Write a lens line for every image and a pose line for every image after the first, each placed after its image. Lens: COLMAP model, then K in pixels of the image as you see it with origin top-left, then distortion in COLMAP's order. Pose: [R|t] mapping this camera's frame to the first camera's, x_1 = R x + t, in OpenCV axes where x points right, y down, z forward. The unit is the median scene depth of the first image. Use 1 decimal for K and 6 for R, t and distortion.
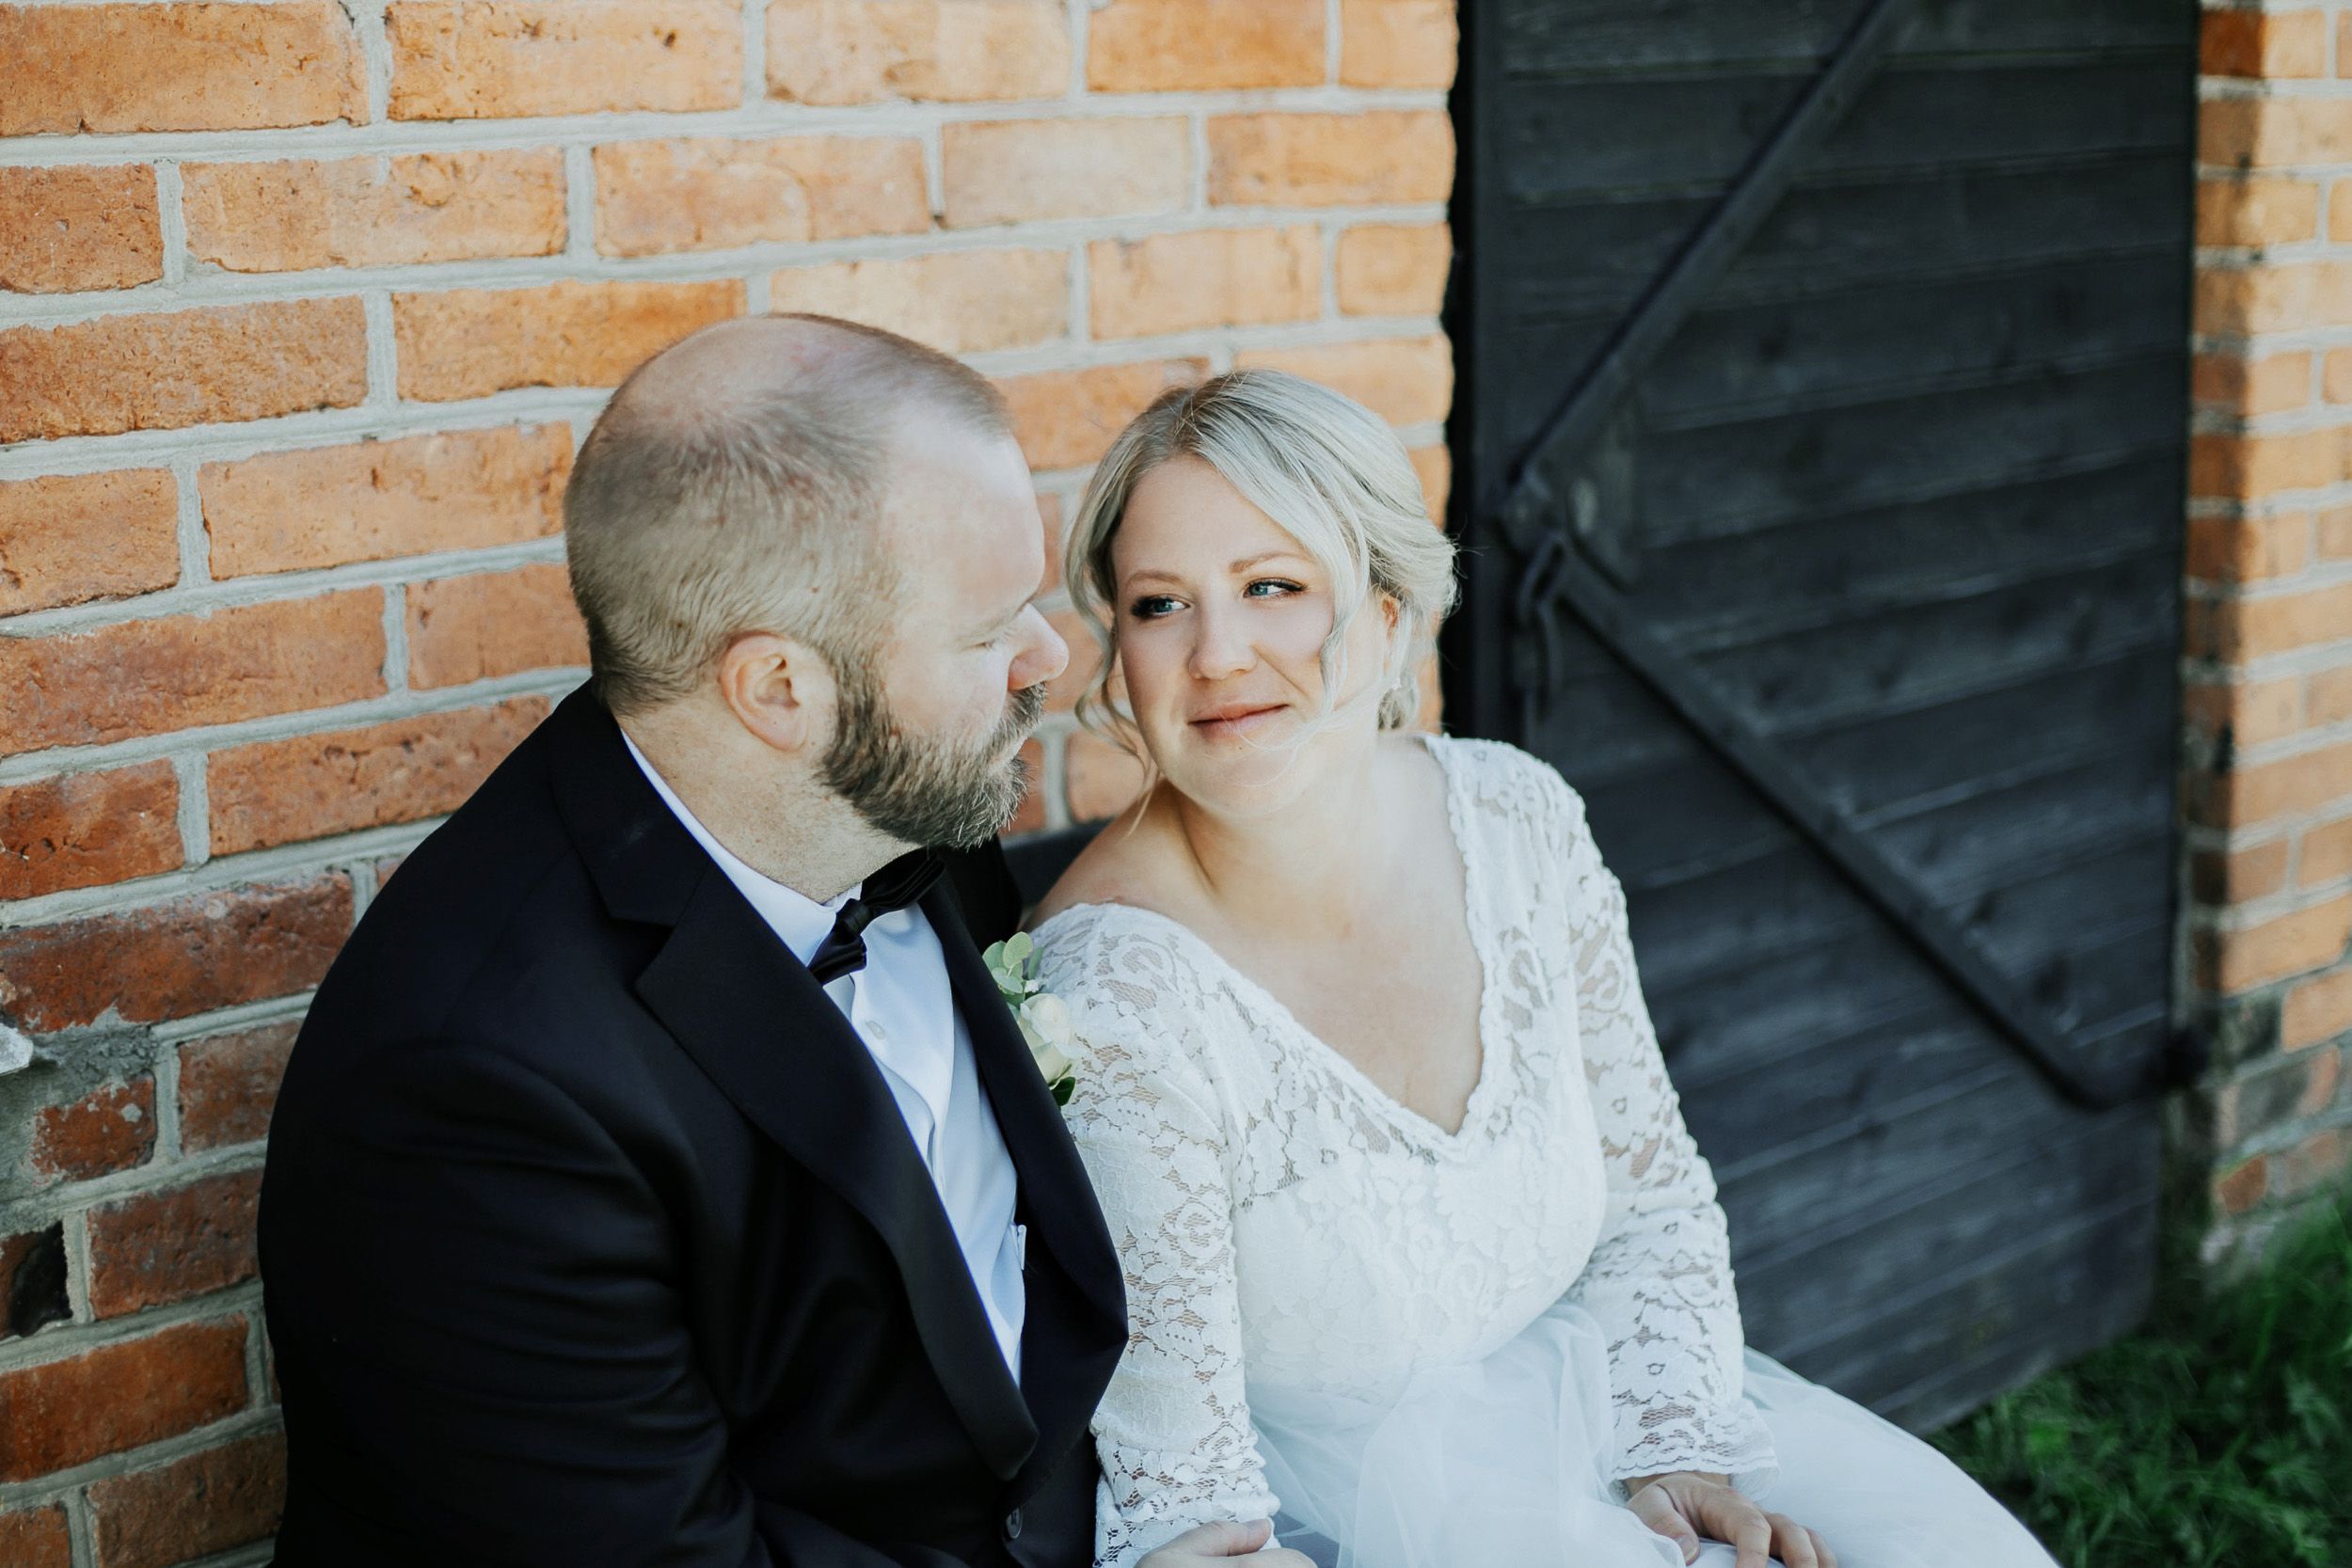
lens RADIAL K [[3869.4, 0, 1179.8], [0, 3869.4, 795.5], [0, 0, 1]] dist [-0.122268, 0.000000]
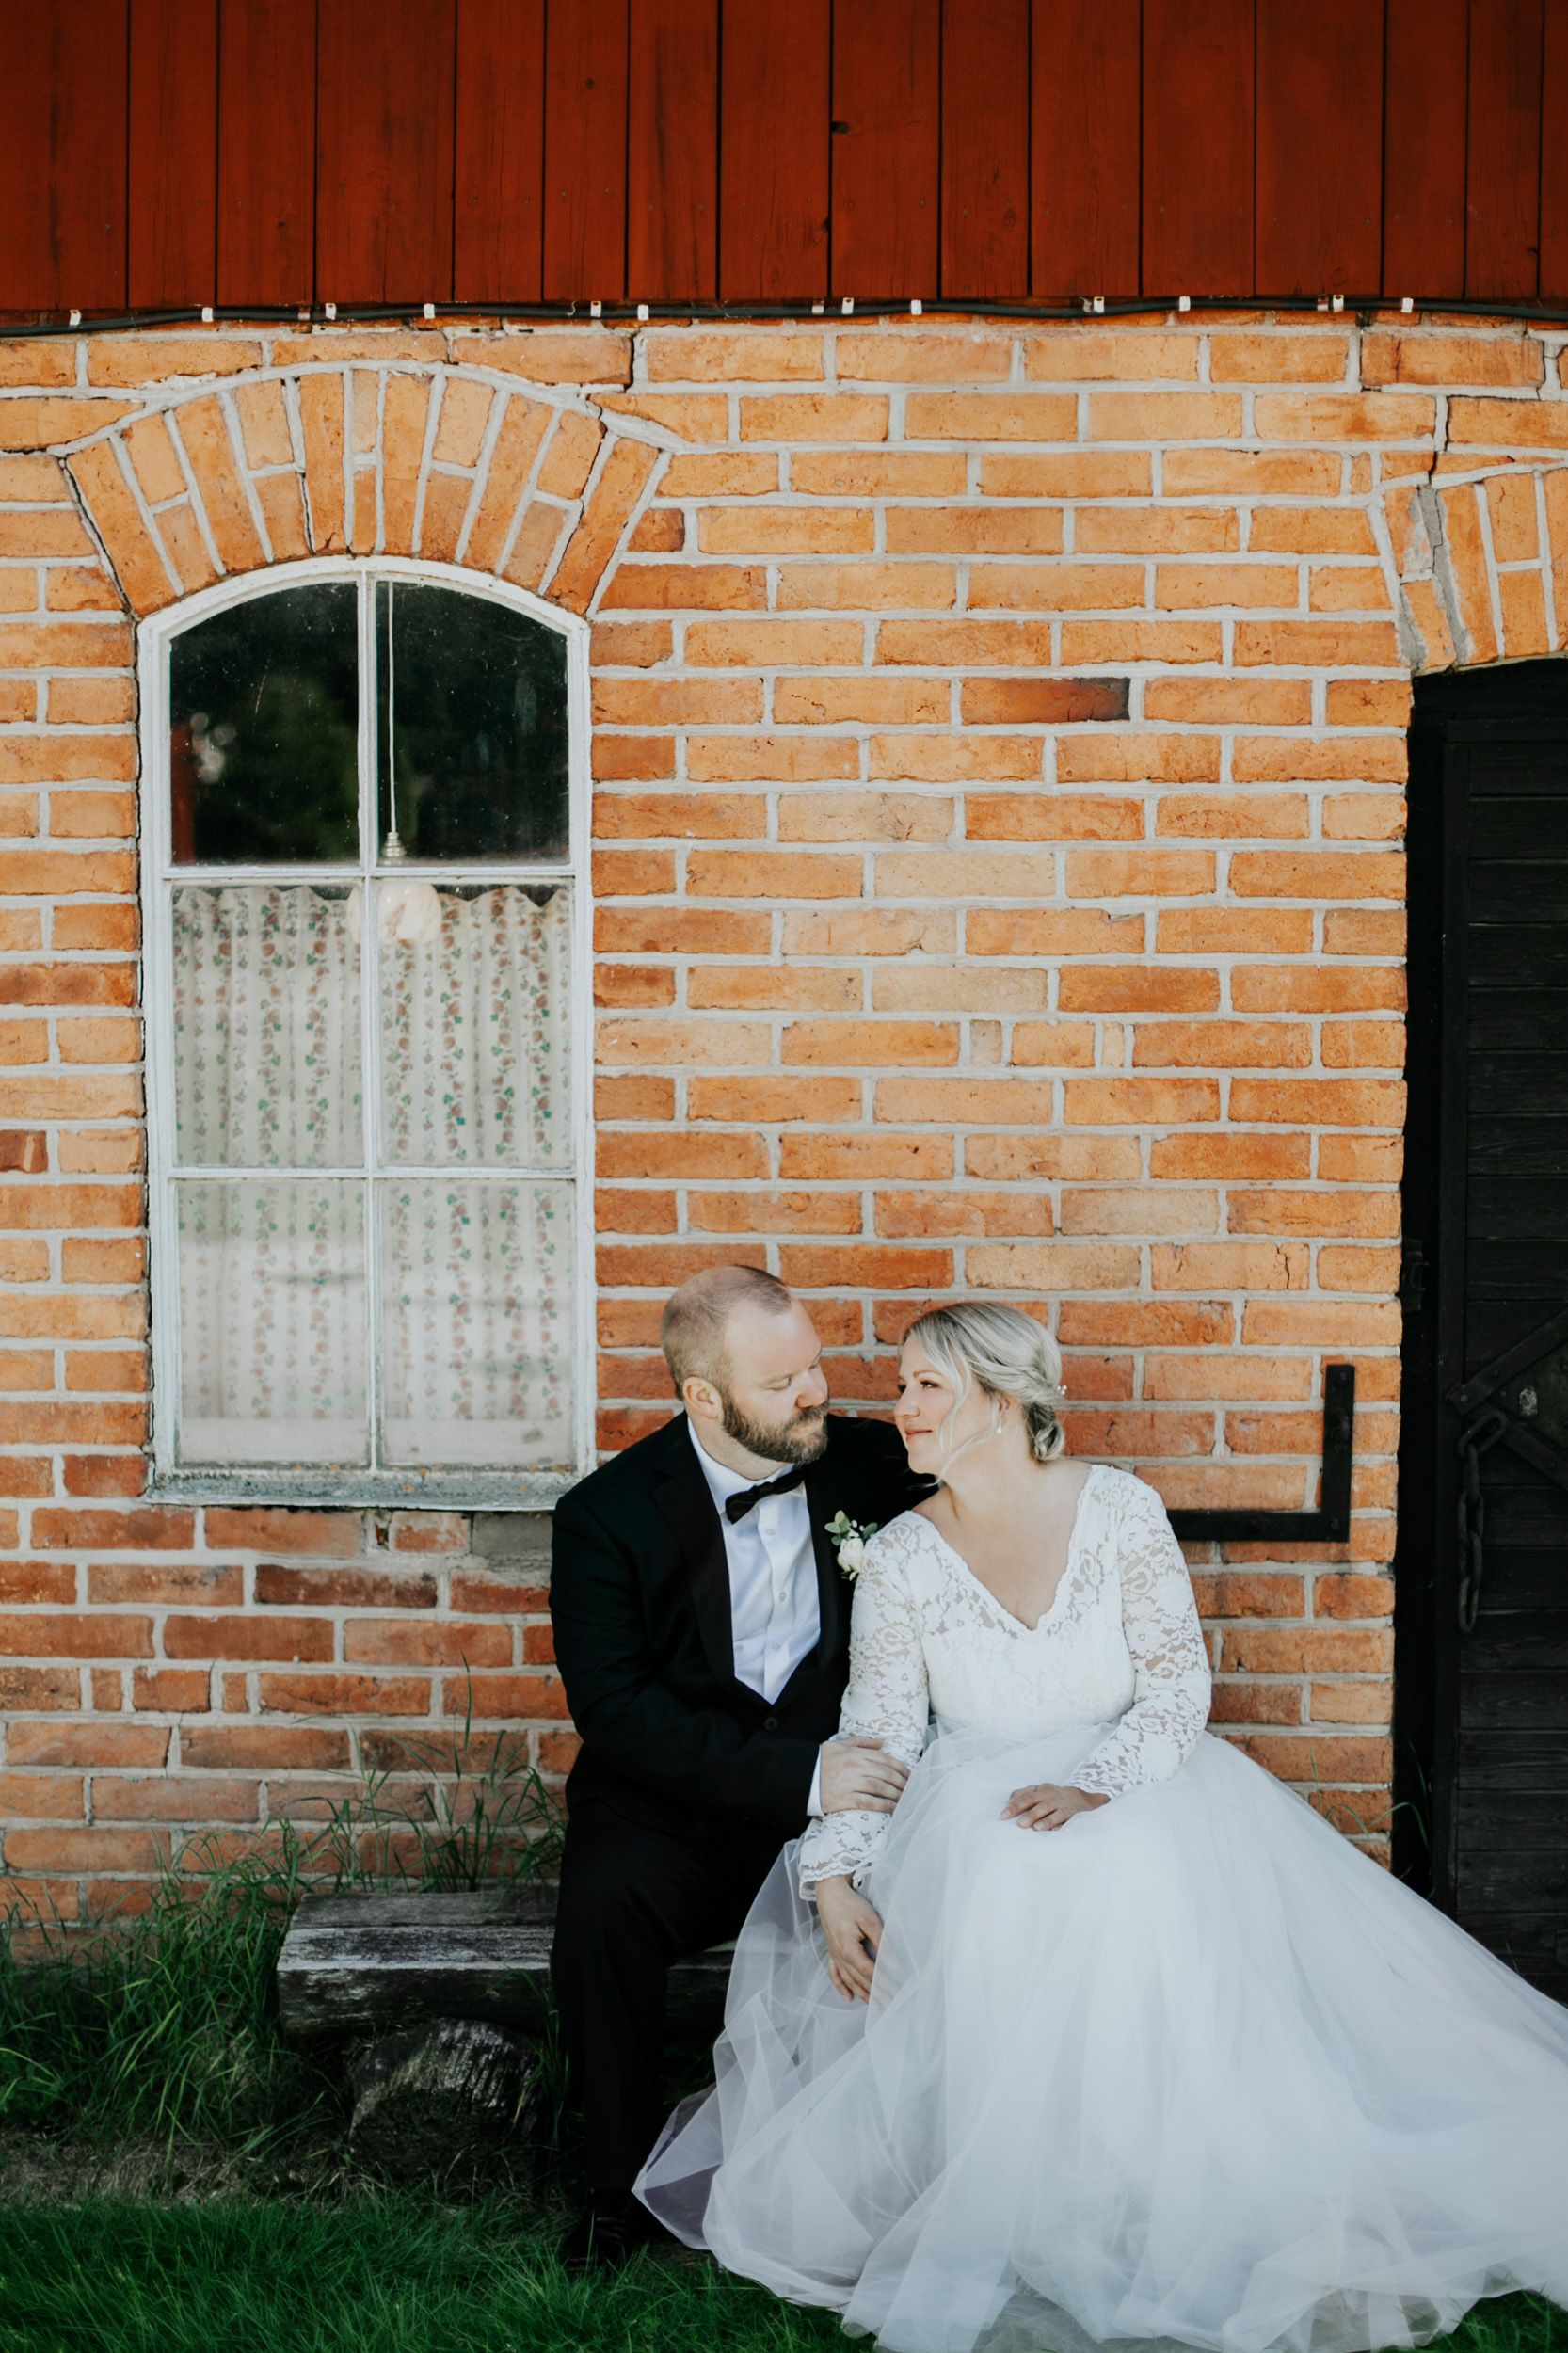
lens RADIAL K [[3620.9, 0, 809.2], [0, 3620.9, 1261.8], [0, 0, 1]] dist [-0.120716, 0.000000]
pose [[0.668616, 0.082574, -0.739009, 1.460136], [-0.154237, 0.987602, -0.029195, -0.045456], [0.727437, 0.133503, 0.673062, -0.568342]]
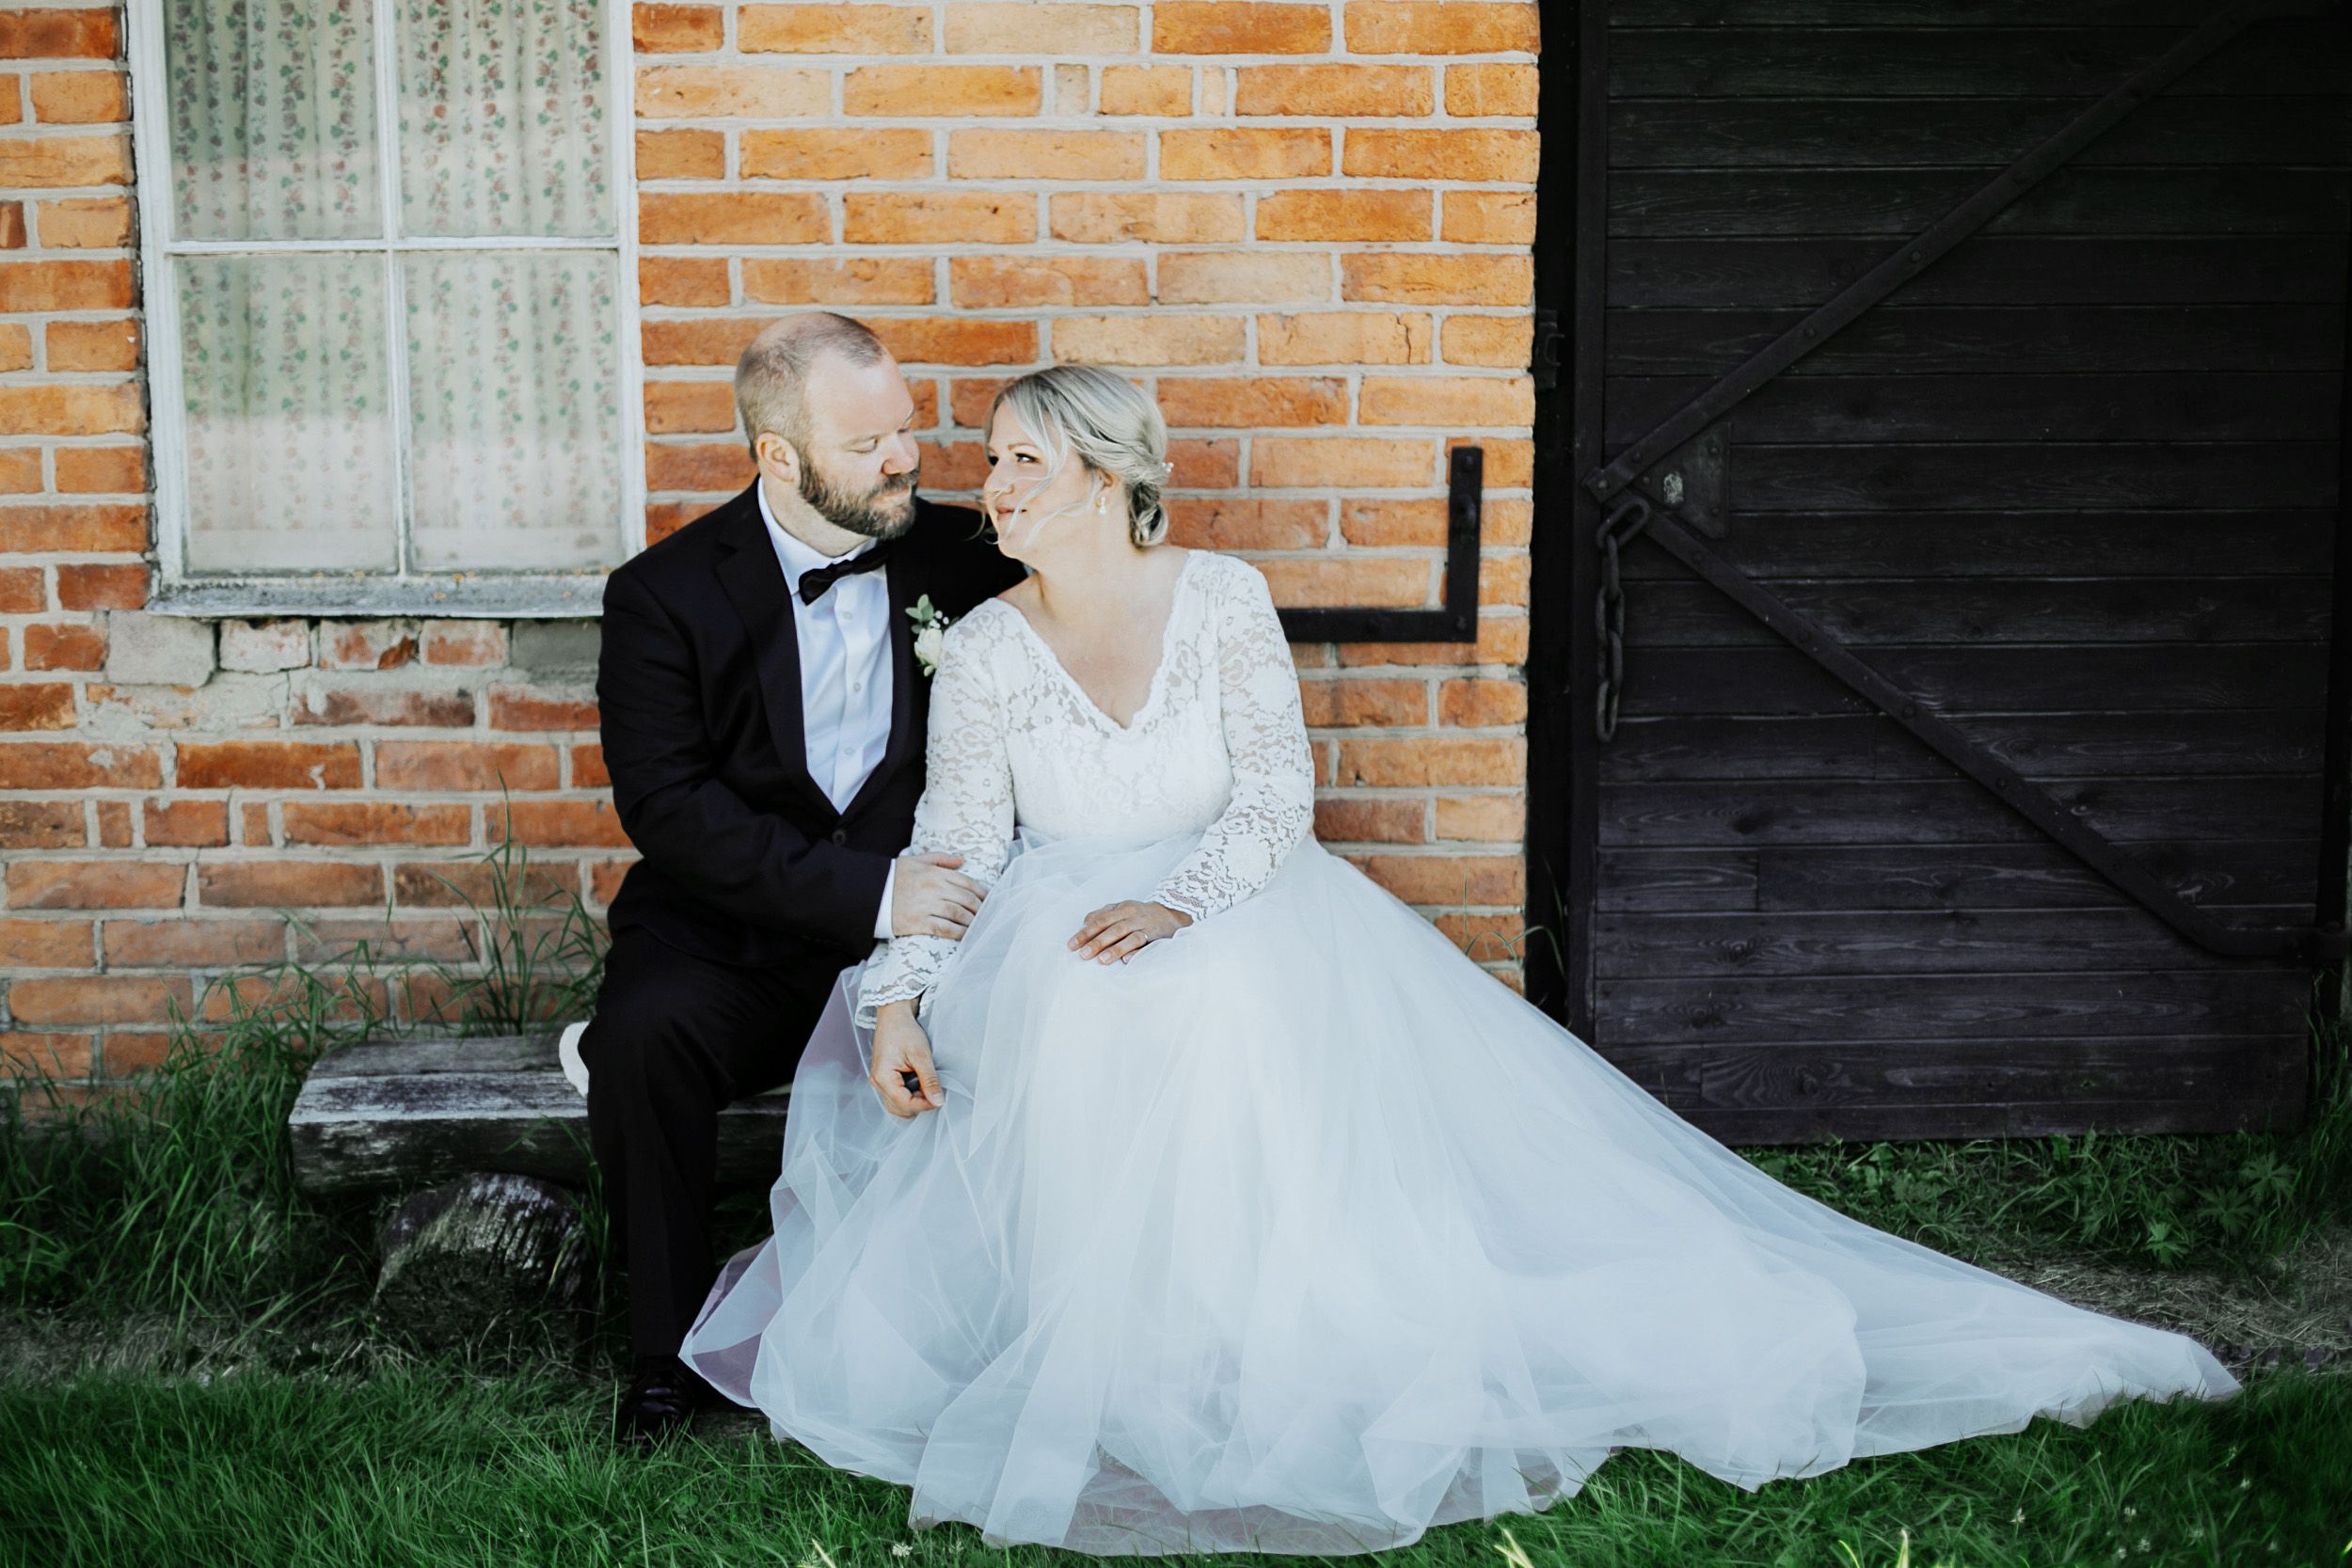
lens RADIAL K [[3619.1, 0, 1205.7], [0, 3619.1, 862.0], [0, 0, 1]] dist [-0.120716, 0.000000]
pose [[0.709928, 0.158734, -0.686152, 1.359644], [-0.145826, 0.986287, 0.077288, -0.004818], [0.689011, 0.045190, 0.723340, -0.377158]]
